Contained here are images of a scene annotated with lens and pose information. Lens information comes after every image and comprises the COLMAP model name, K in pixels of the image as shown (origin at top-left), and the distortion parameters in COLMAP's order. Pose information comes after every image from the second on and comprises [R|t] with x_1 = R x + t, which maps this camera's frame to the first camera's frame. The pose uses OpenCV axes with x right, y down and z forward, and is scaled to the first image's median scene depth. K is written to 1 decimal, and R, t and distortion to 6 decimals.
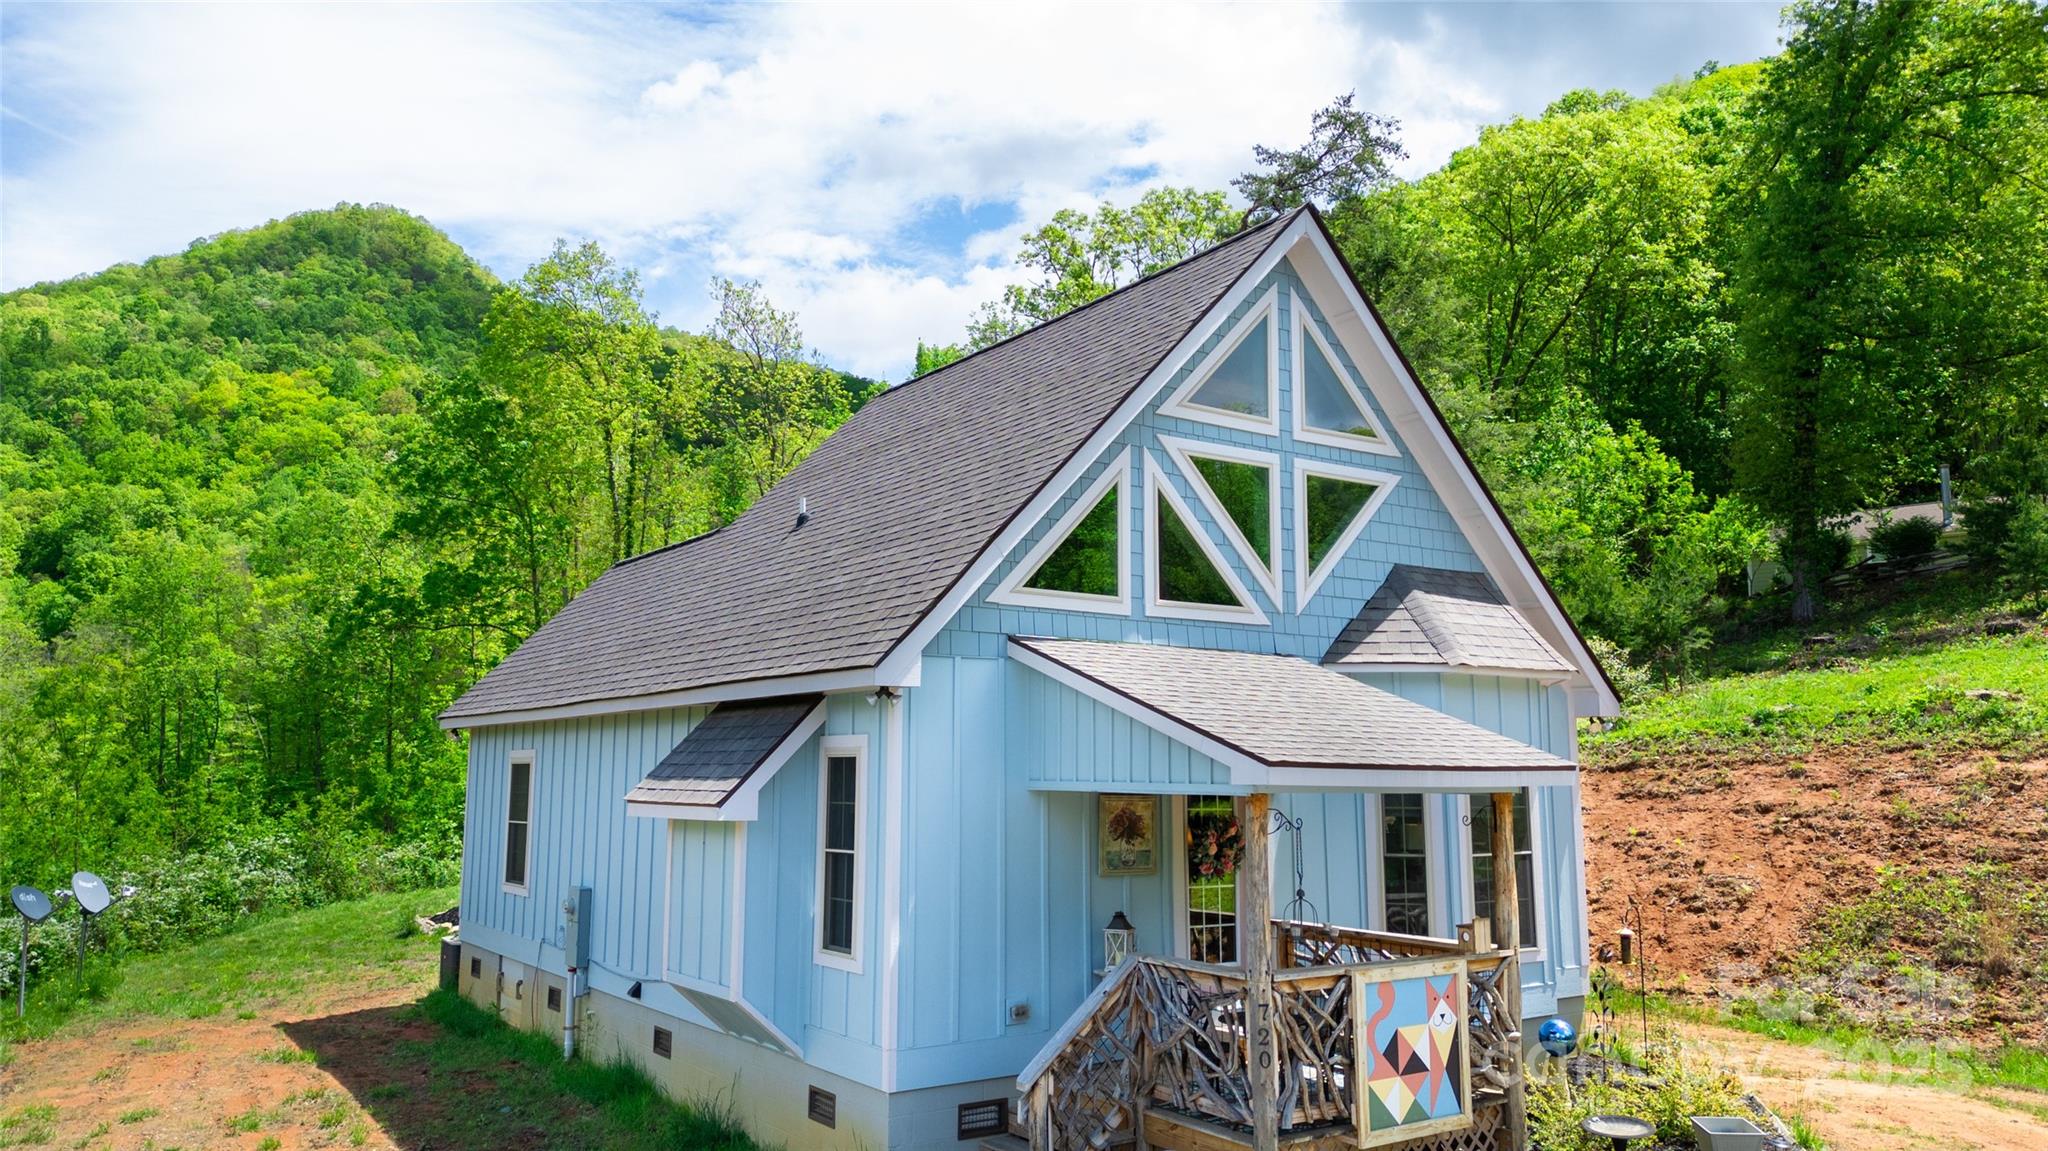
lens RADIAL K [[1440.5, 0, 1039.0], [0, 1440.5, 572.0], [0, 0, 1]] dist [0.051682, -0.046746]
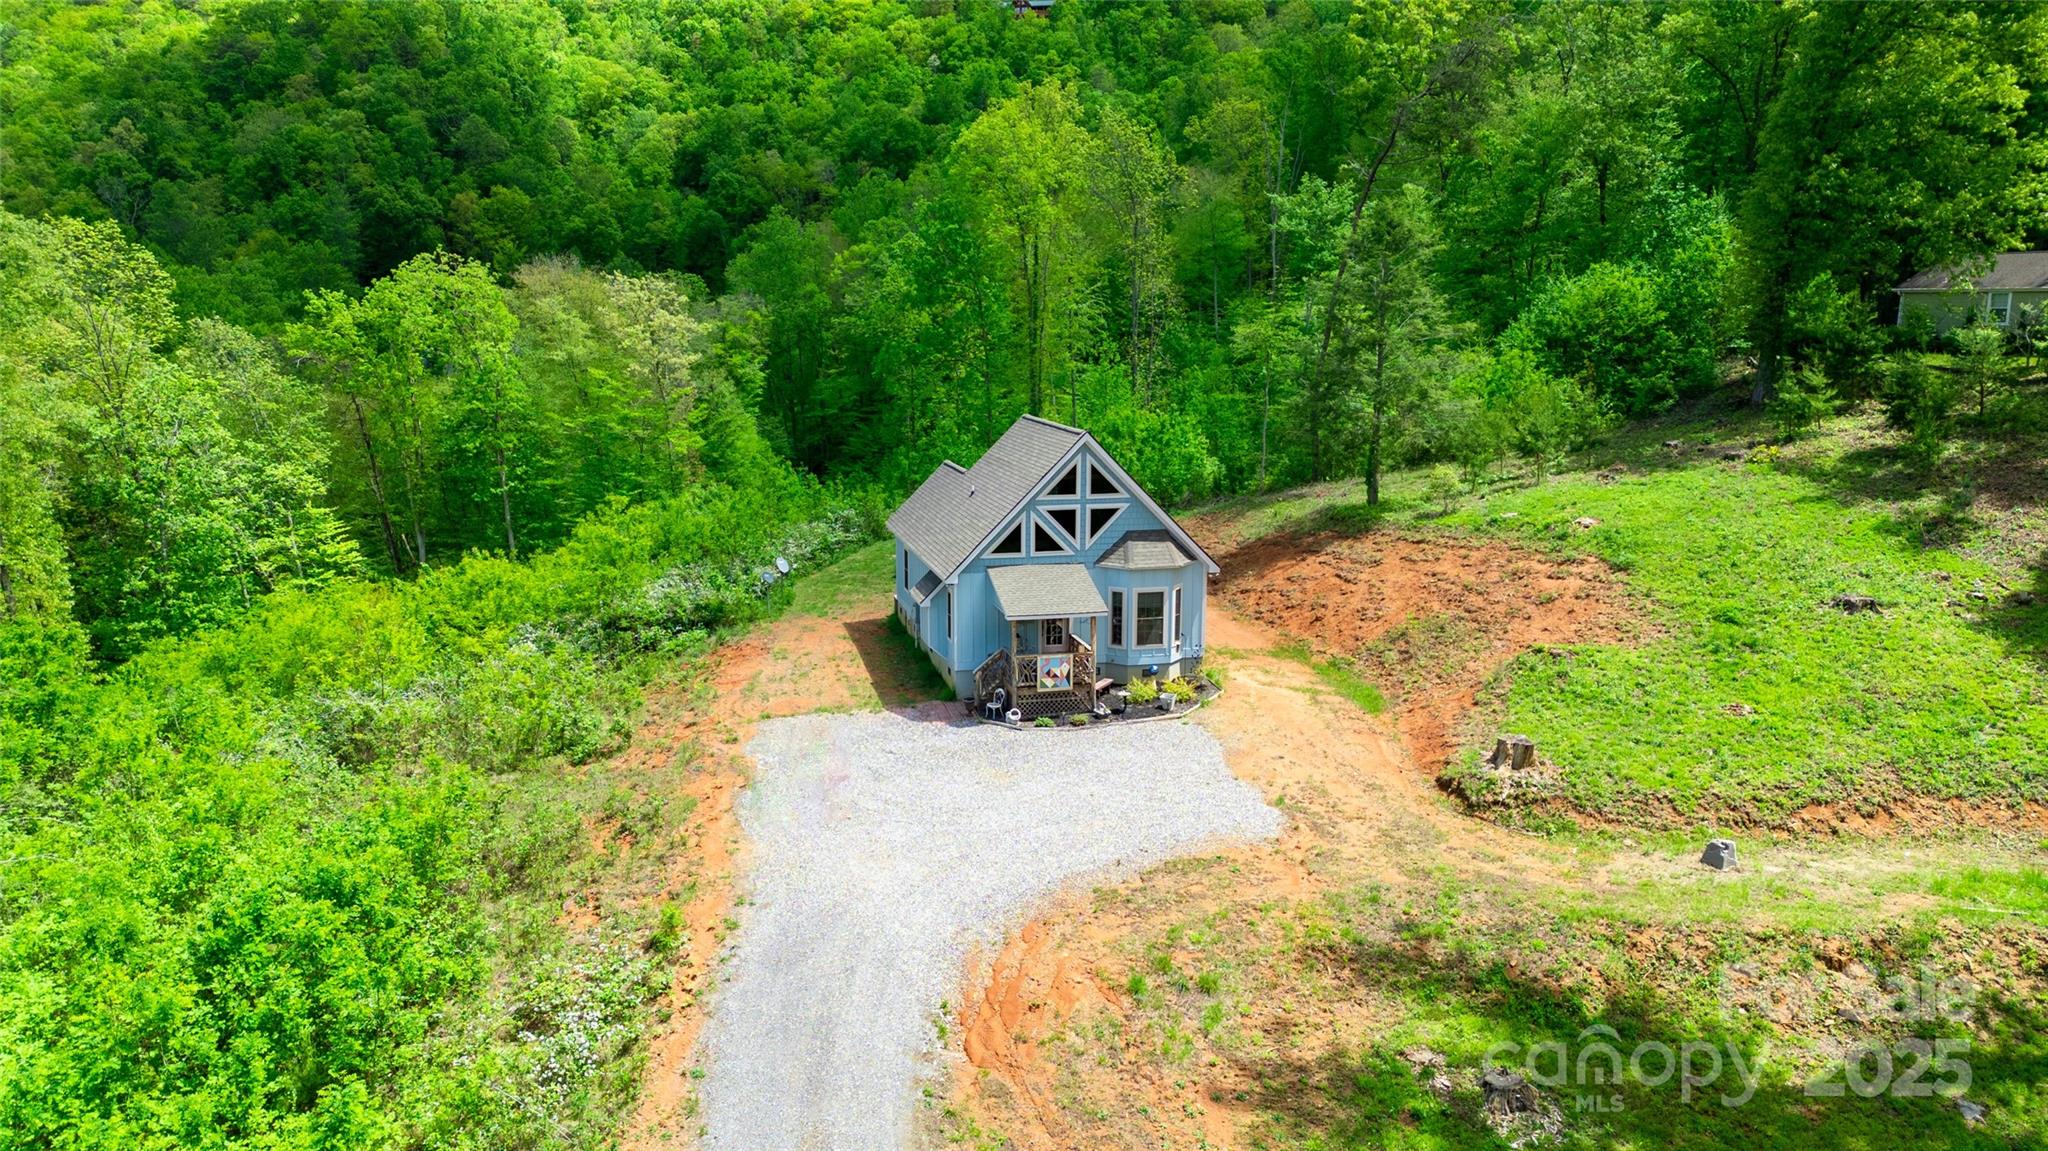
lens RADIAL K [[1440.5, 0, 1023.6], [0, 1440.5, 584.1], [0, 0, 1]] dist [0.051682, -0.046746]
pose [[0.929933, 0.071328, -0.360744, 0.060006], [0.047036, 0.949877, 0.309065, -0.044960], [0.364708, -0.304378, 0.879967, -0.098351]]
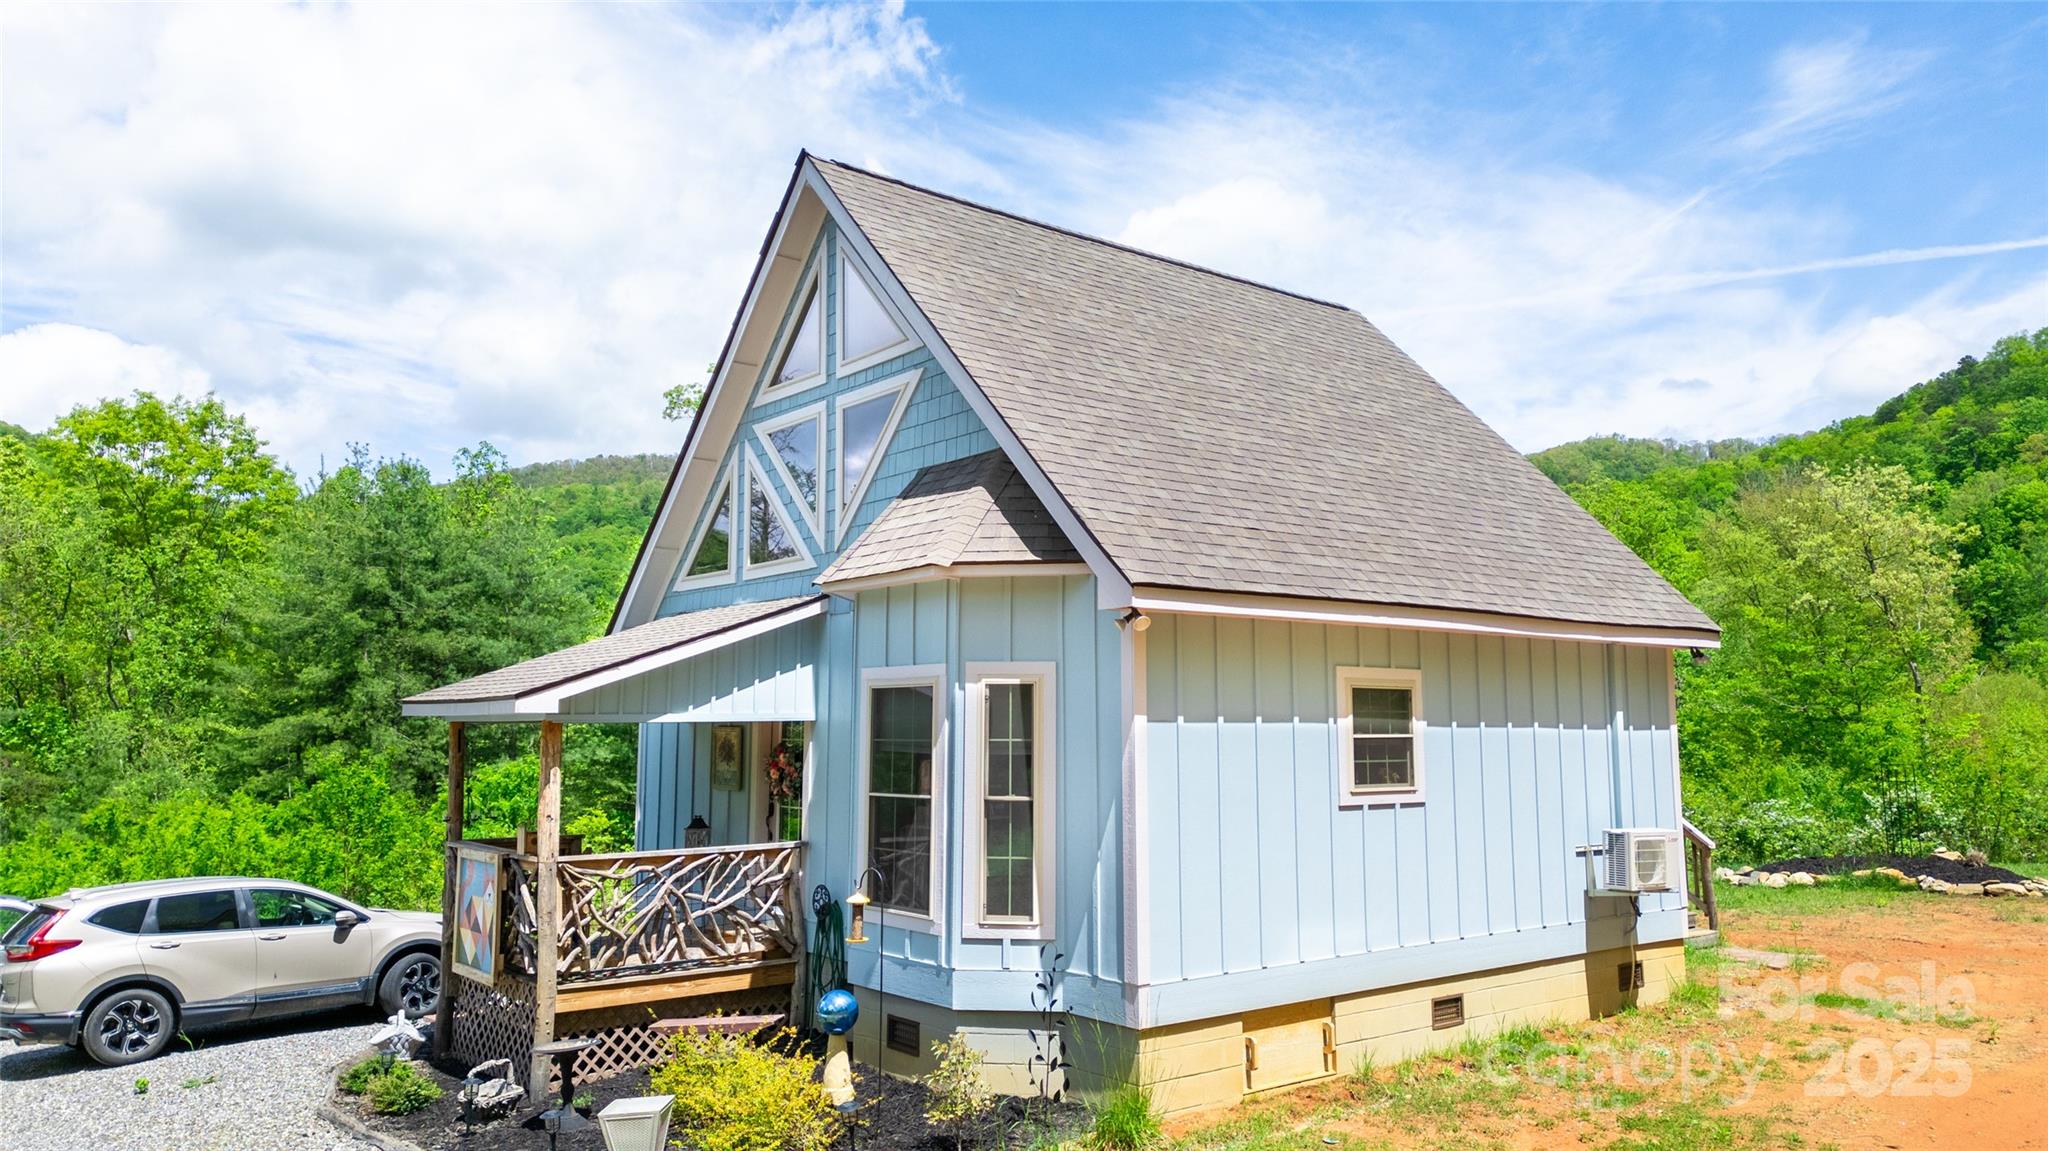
lens RADIAL K [[1437.0, 0, 1035.4], [0, 1437.0, 566.7], [0, 0, 1]] dist [0.010236, -0.002775]
pose [[0.060521, -0.111692, -0.991898, 0.055368], [0.138076, 0.985103, -0.102502, 0.007591], [0.988571, -0.130754, 0.075042, 0.049314]]
